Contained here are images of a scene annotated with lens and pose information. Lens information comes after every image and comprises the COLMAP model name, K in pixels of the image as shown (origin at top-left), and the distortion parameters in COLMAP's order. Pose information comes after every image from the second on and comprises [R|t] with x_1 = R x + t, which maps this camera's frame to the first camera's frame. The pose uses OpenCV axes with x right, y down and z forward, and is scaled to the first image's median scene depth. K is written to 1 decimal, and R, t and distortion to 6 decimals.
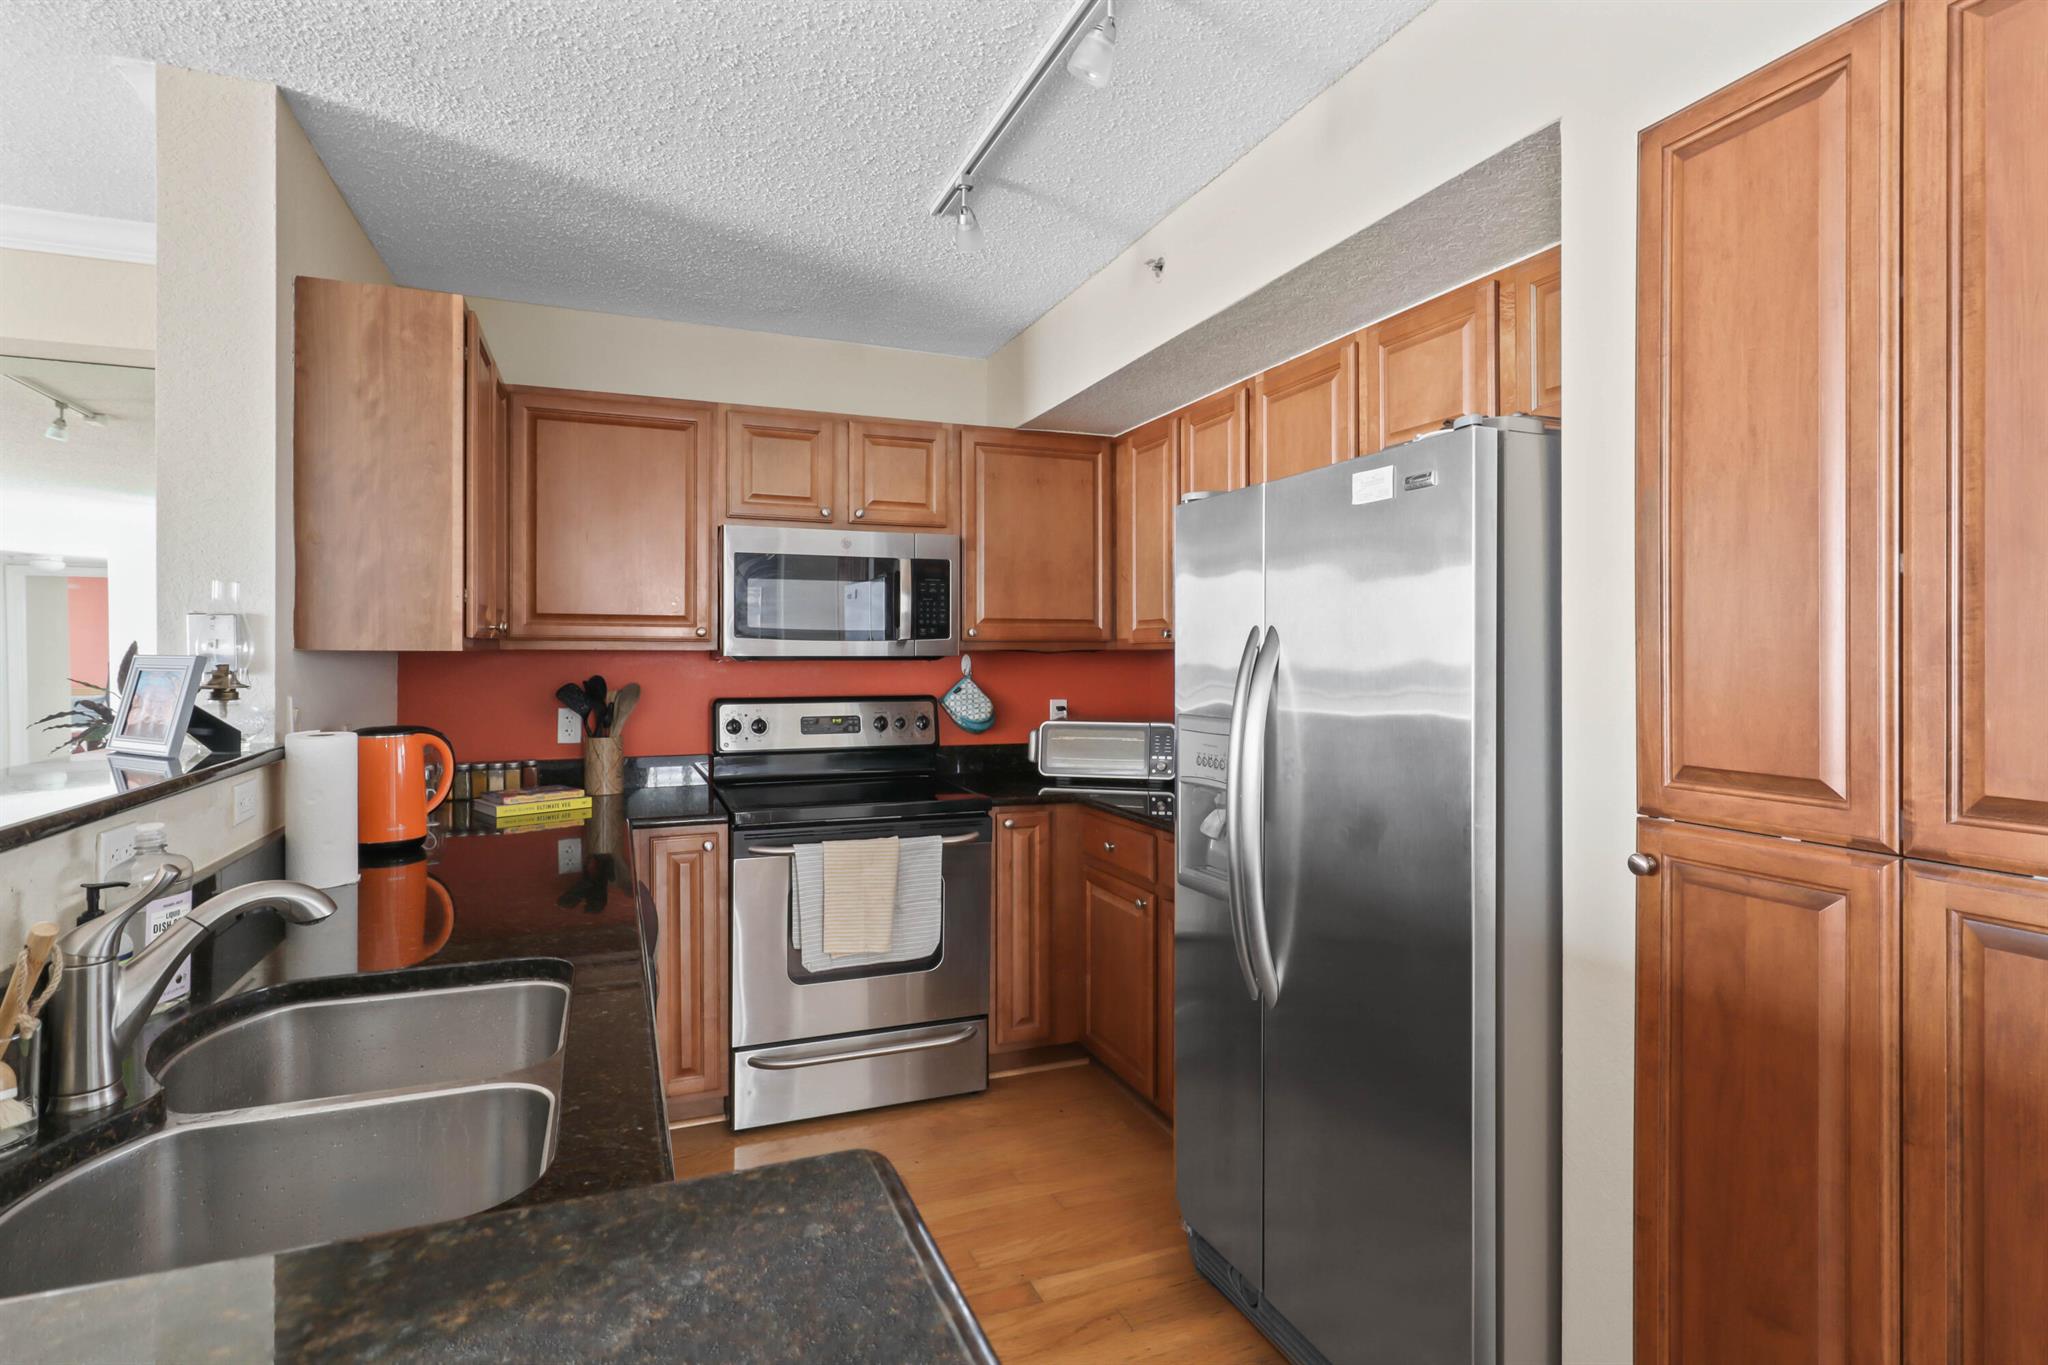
lens RADIAL K [[1023.9, 0, 1026.7], [0, 1023.9, 667.0], [0, 0, 1]] dist [0.000769, 0.001150]
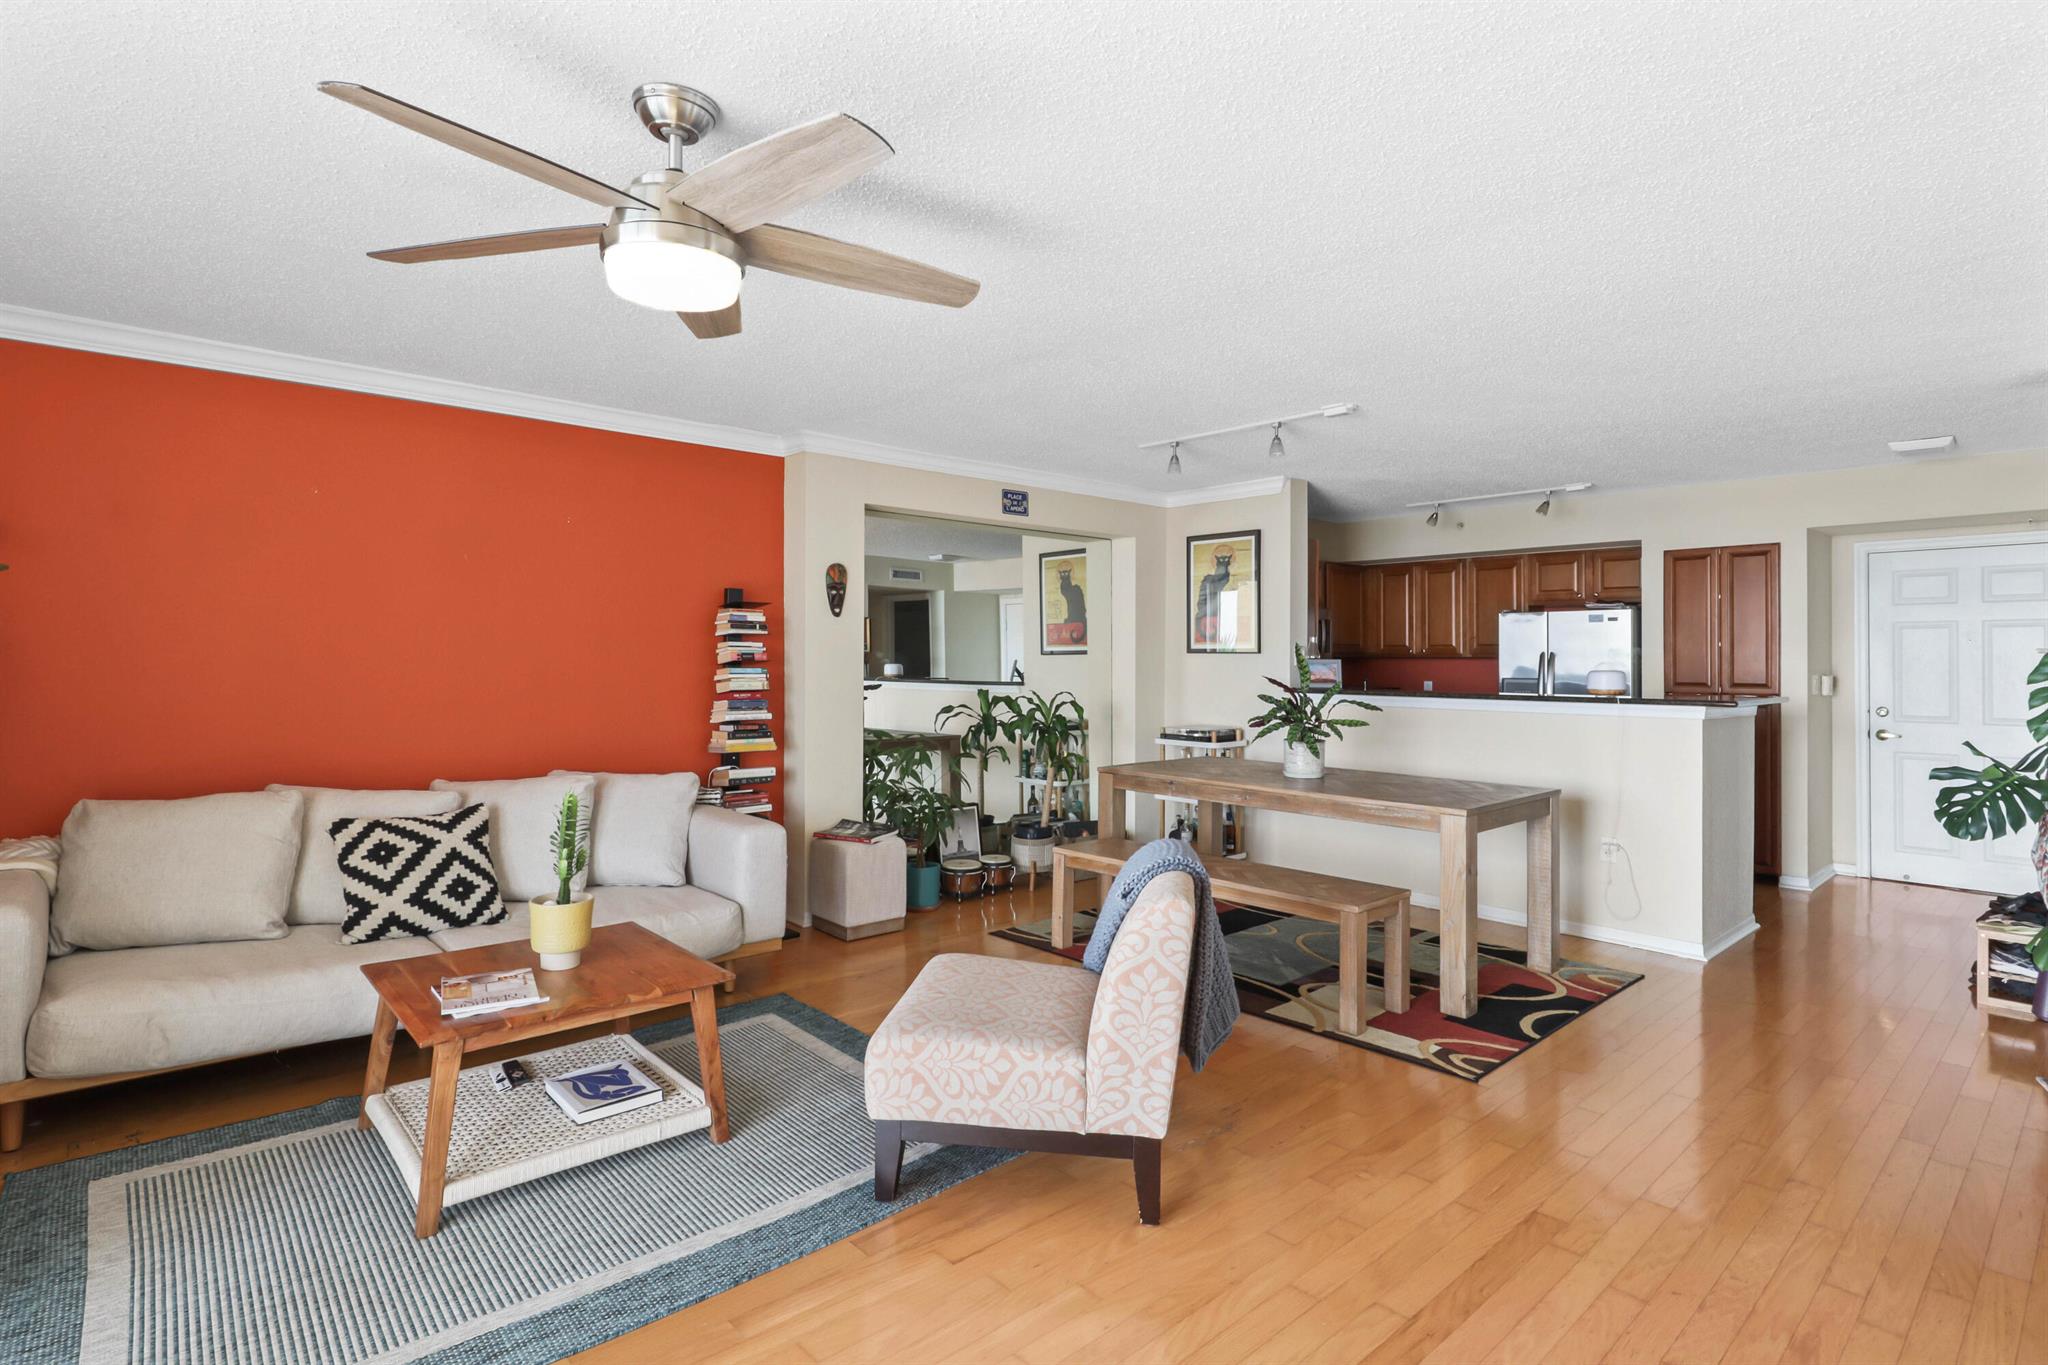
lens RADIAL K [[1023.9, 0, 1023.1], [0, 1023.9, 671.7], [0, 0, 1]] dist [0.000769, 0.001150]
pose [[0.936289, -0.001885, 0.351225, -1.452807], [0.003150, 0.999990, -0.003030, 0.016928], [-0.351216, 0.003943, 0.936286, -0.906622]]
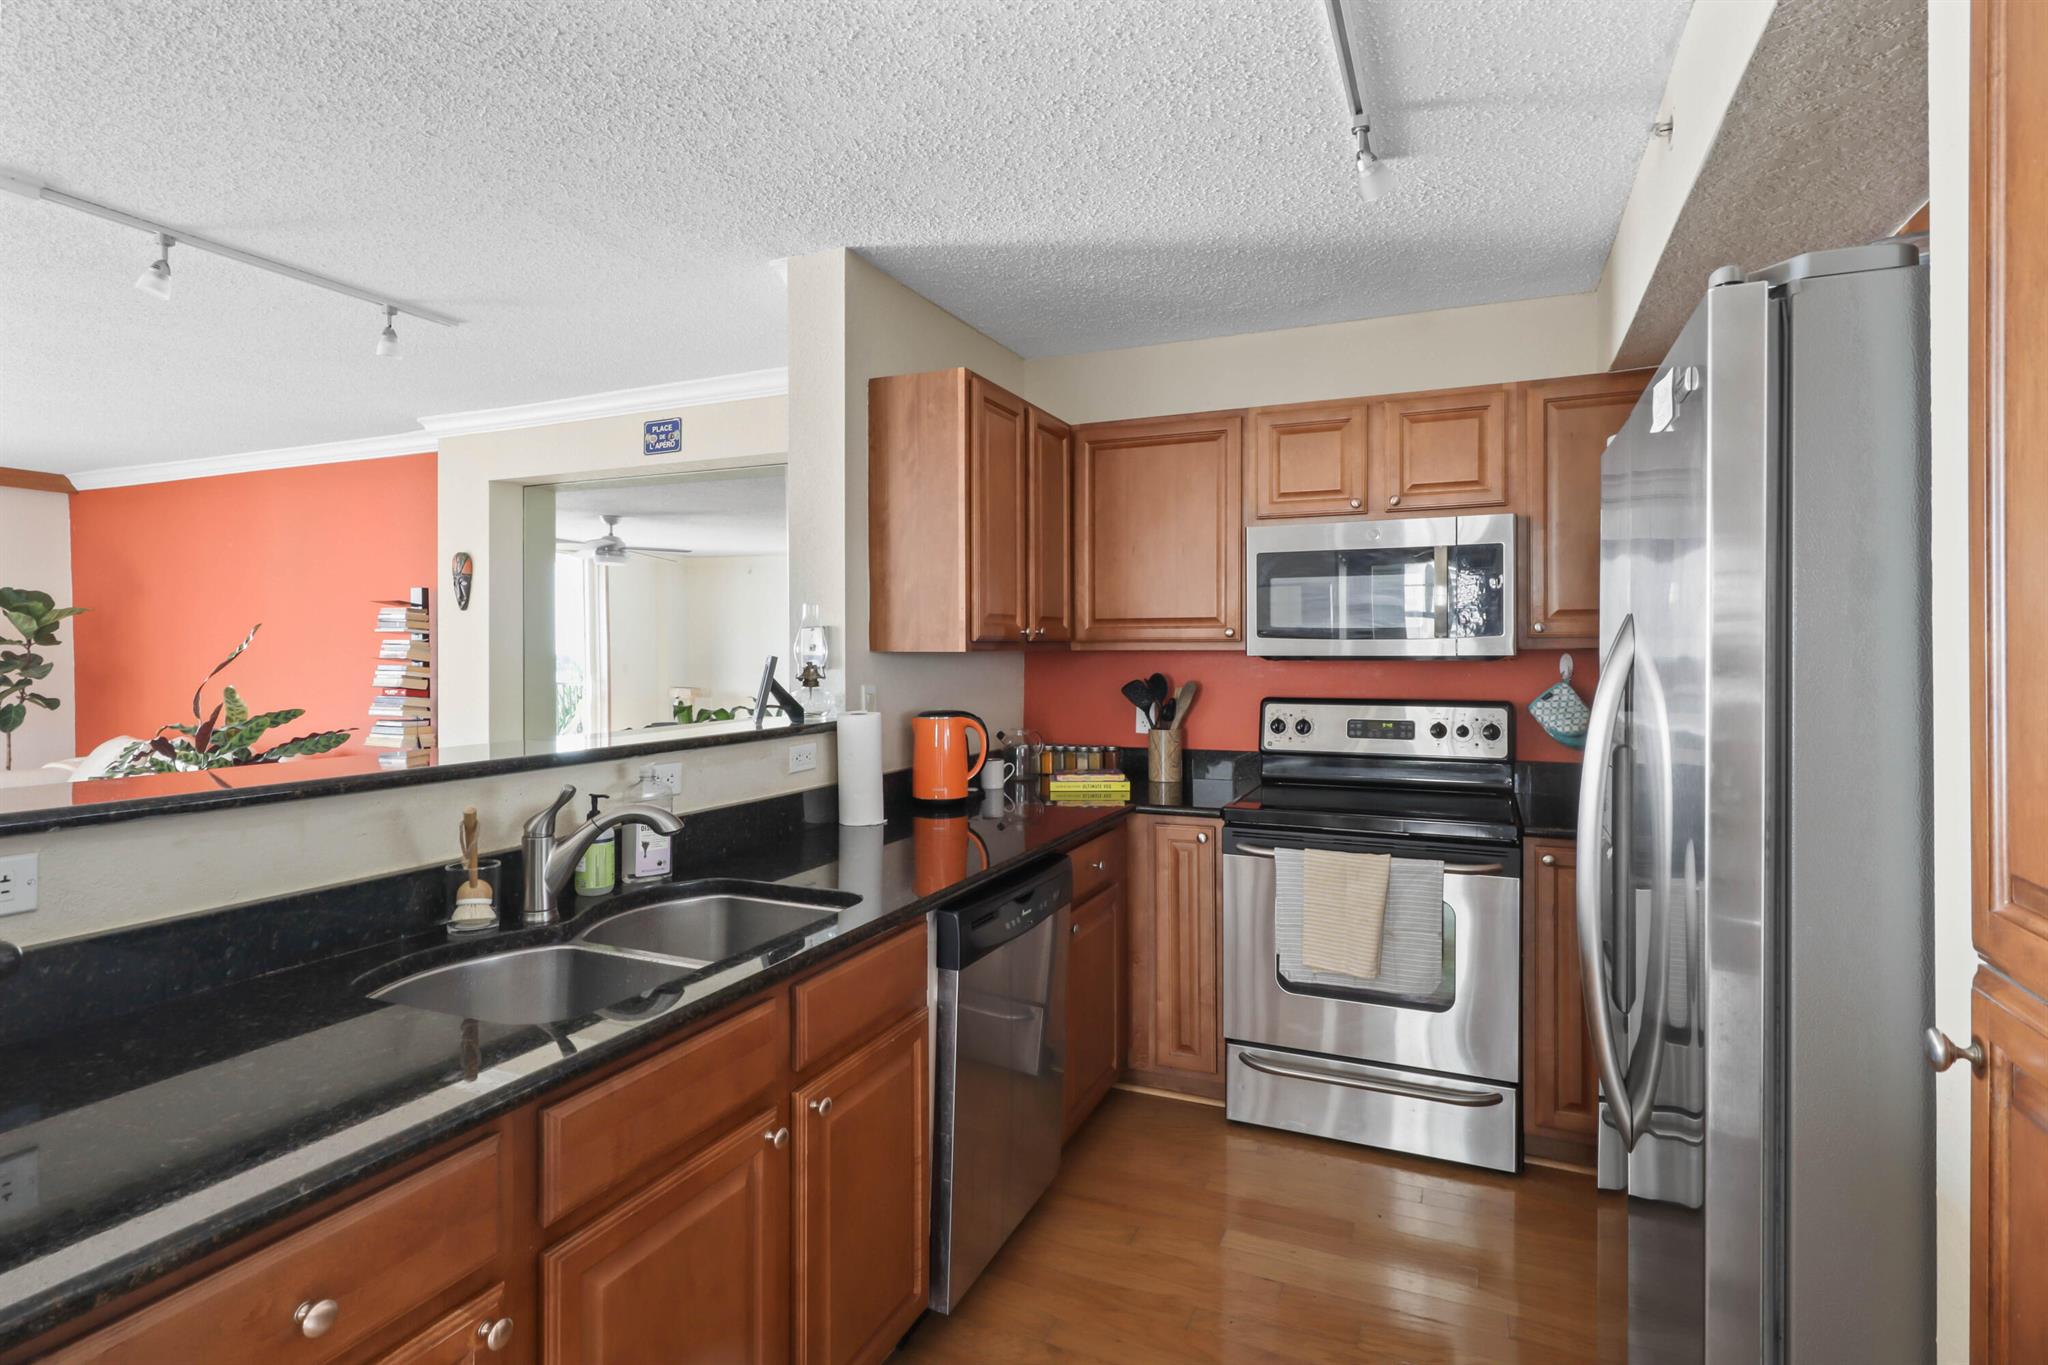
lens RADIAL K [[1023.9, 0, 1013.9], [0, 1023.9, 668.3], [0, 0, 1]] dist [0.000769, 0.001150]
pose [[0.696590, 0.008703, -0.717417, 0.274625], [-0.007272, 0.999961, 0.005069, -0.001764], [0.717433, 0.001685, 0.696626, 0.121903]]
